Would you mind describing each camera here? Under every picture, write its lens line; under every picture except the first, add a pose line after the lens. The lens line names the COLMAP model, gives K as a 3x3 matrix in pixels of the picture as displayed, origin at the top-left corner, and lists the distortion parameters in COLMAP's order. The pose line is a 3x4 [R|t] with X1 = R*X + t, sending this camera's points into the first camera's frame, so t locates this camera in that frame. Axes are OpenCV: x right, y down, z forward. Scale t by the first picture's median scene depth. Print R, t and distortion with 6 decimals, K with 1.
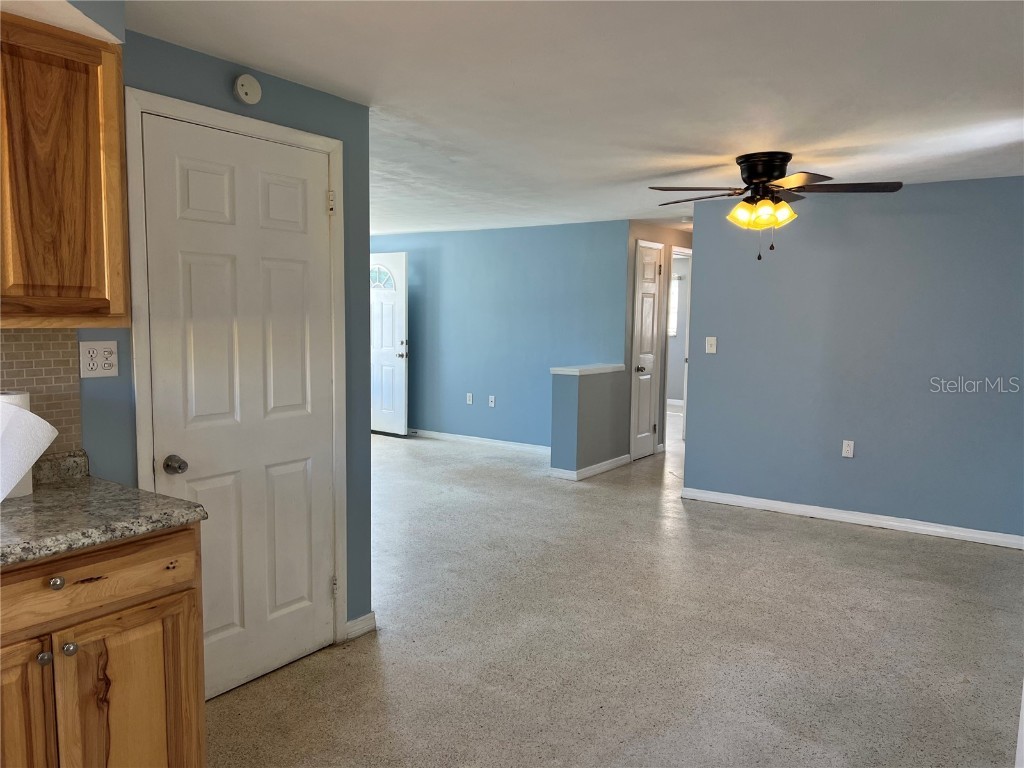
lens RADIAL K [[771.7, 0, 514.3], [0, 771.7, 385.9], [0, 0, 1]] dist [0.070809, -0.080046]
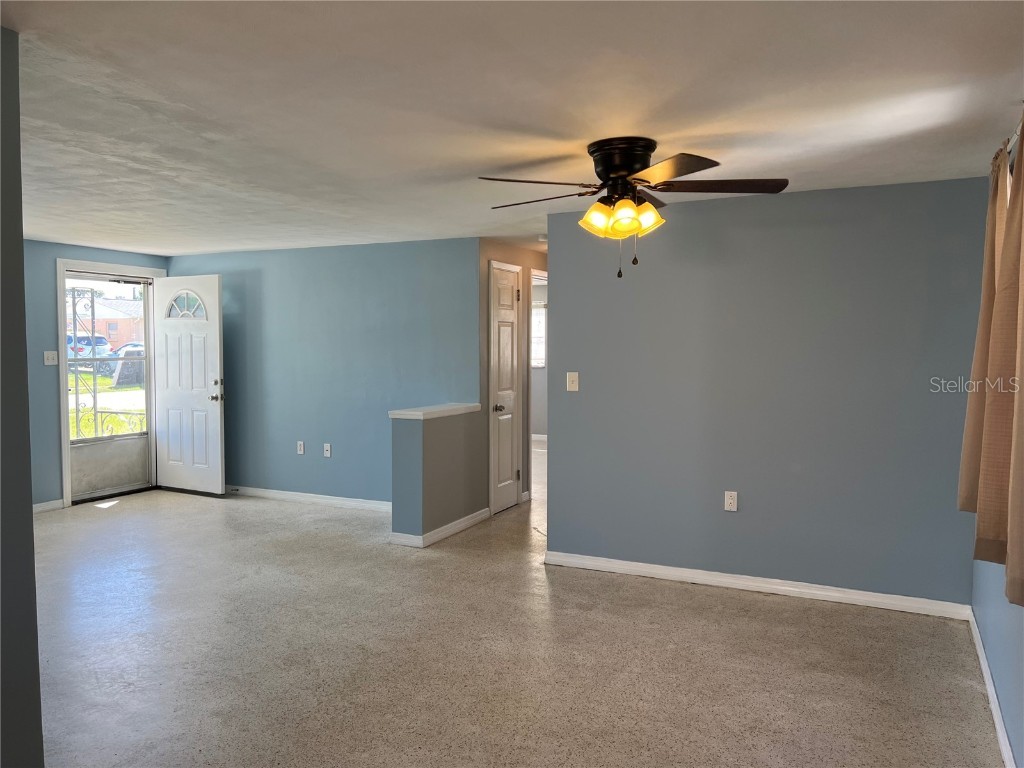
lens RADIAL K [[775.1, 0, 517.1], [0, 775.1, 385.0], [0, 0, 1]] dist [0.104352, -0.139016]
pose [[0.987409, -0.021331, 0.156741, 0.066029], [0.027500, 0.998926, -0.037295, -0.020939], [-0.155777, 0.041136, 0.986935, 0.188235]]
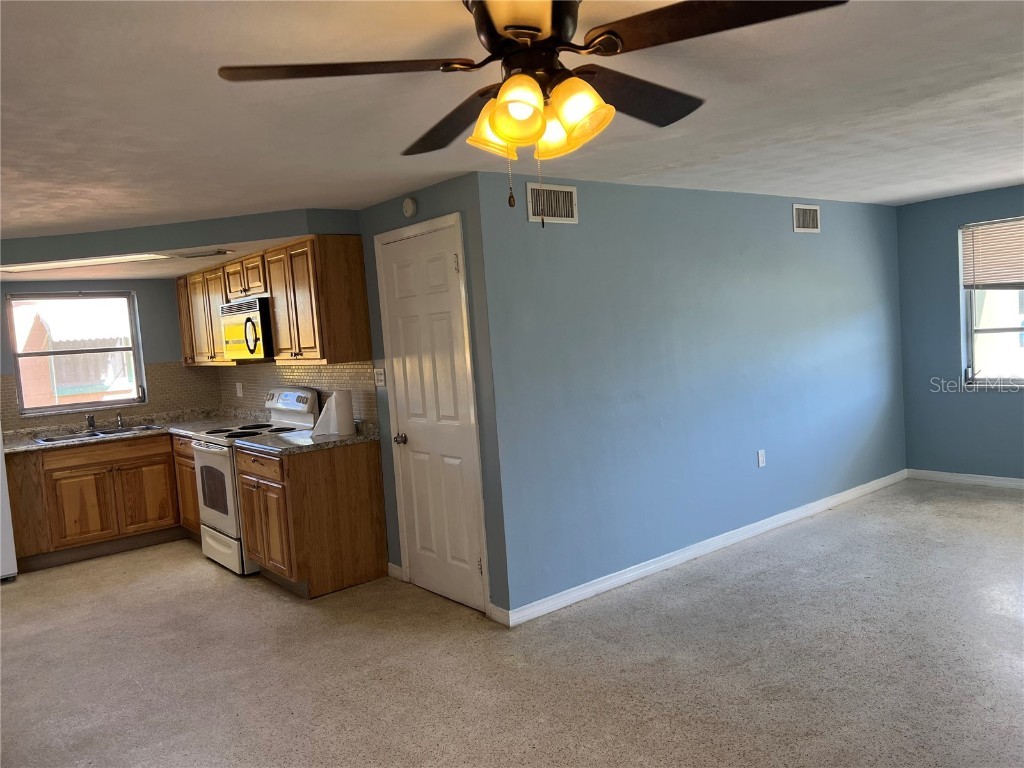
lens RADIAL K [[771.7, 0, 514.3], [0, 771.7, 385.9], [0, 0, 1]] dist [0.070809, -0.080046]
pose [[-0.276686, 0.077439, -0.957835, 0.567355], [-0.024238, 0.995868, 0.087516, -0.087180], [0.960655, 0.047431, -0.273666, 0.849258]]
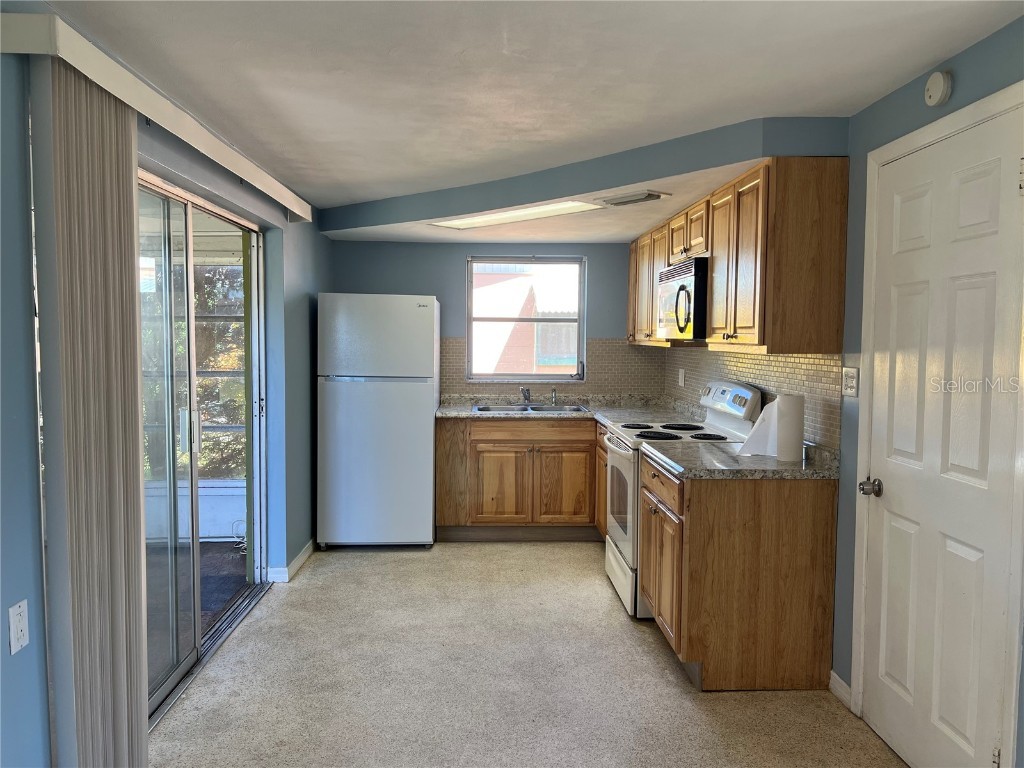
lens RADIAL K [[767.2, 0, 518.2], [0, 767.2, 382.9], [0, 0, 1]] dist [0.077626, -0.094834]
pose [[-0.788232, 0.018977, -0.615085, 0.295549], [-0.075805, 0.988918, 0.127655, -0.068555], [0.610691, 0.147248, -0.778058, 0.748533]]
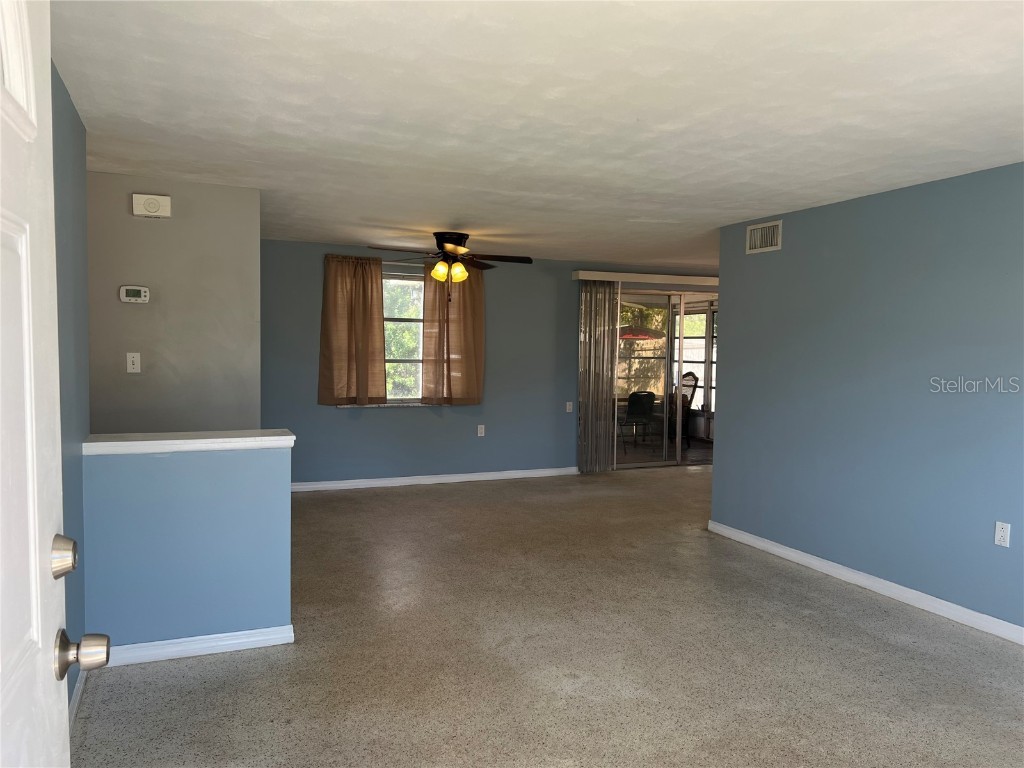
lens RADIAL K [[755.7, 0, 519.0], [0, 755.7, 386.6], [0, 0, 1]] dist [0.075140, -0.082163]
pose [[-0.855209, -0.054791, 0.515378, -0.434529], [0.023735, 0.989213, 0.144551, -0.159974], [-0.517739, 0.135854, -0.844683, 1.681078]]
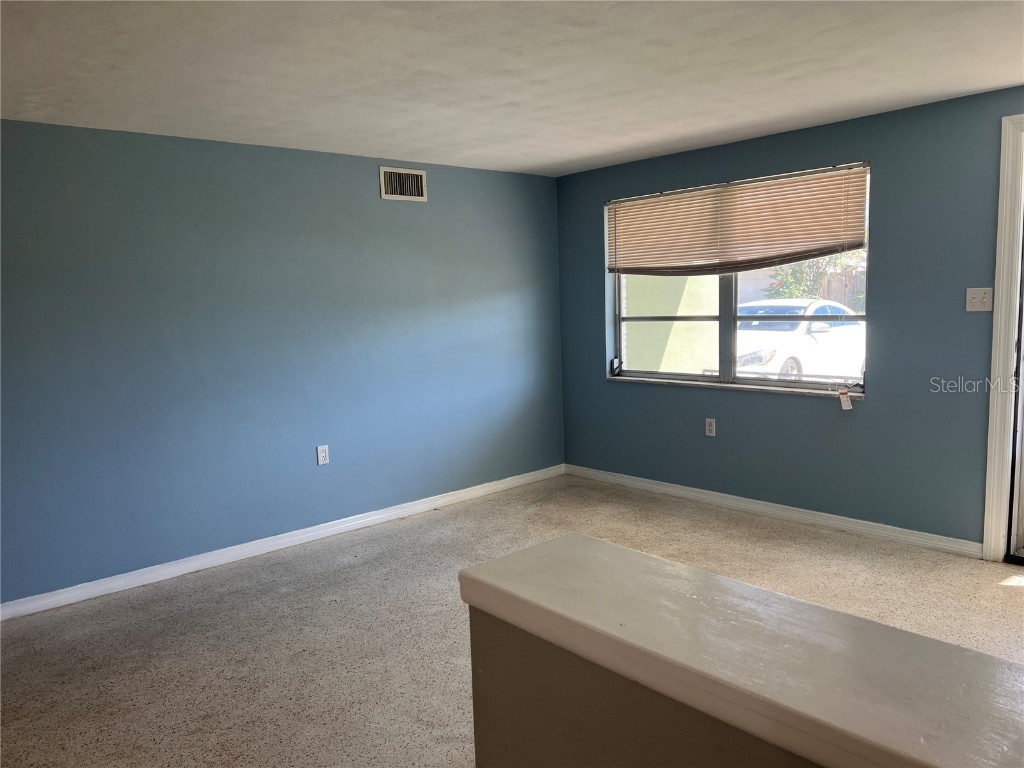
lens RADIAL K [[767.2, 0, 518.2], [0, 767.2, 382.9], [0, 0, 1]] dist [0.077626, -0.094834]
pose [[-0.224546, 0.103741, -0.968926, 0.323424], [-0.061365, 0.990838, 0.120308, -0.113640], [0.972529, 0.086473, -0.216123, 1.276358]]
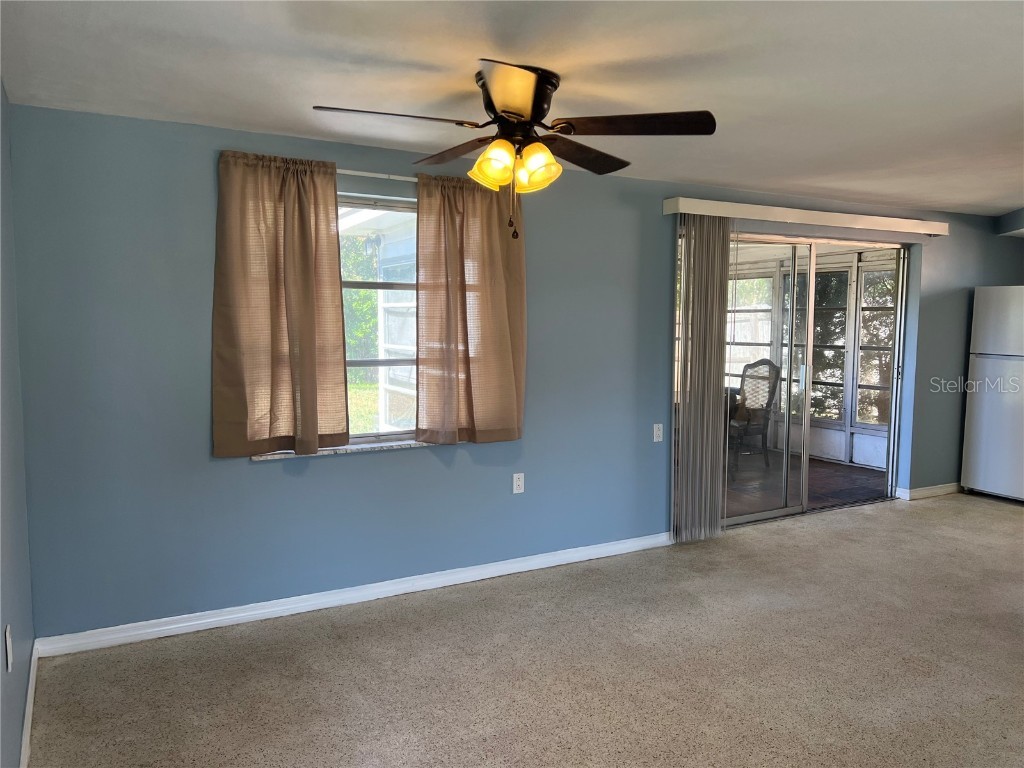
lens RADIAL K [[767.2, 0, 518.2], [0, 767.2, 382.9], [0, 0, 1]] dist [0.077626, -0.094834]
pose [[-0.902235, -0.053338, 0.427933, 0.022159], [0.025187, 0.984110, 0.175764, -0.119866], [-0.430508, 0.169359, -0.886555, 1.220094]]
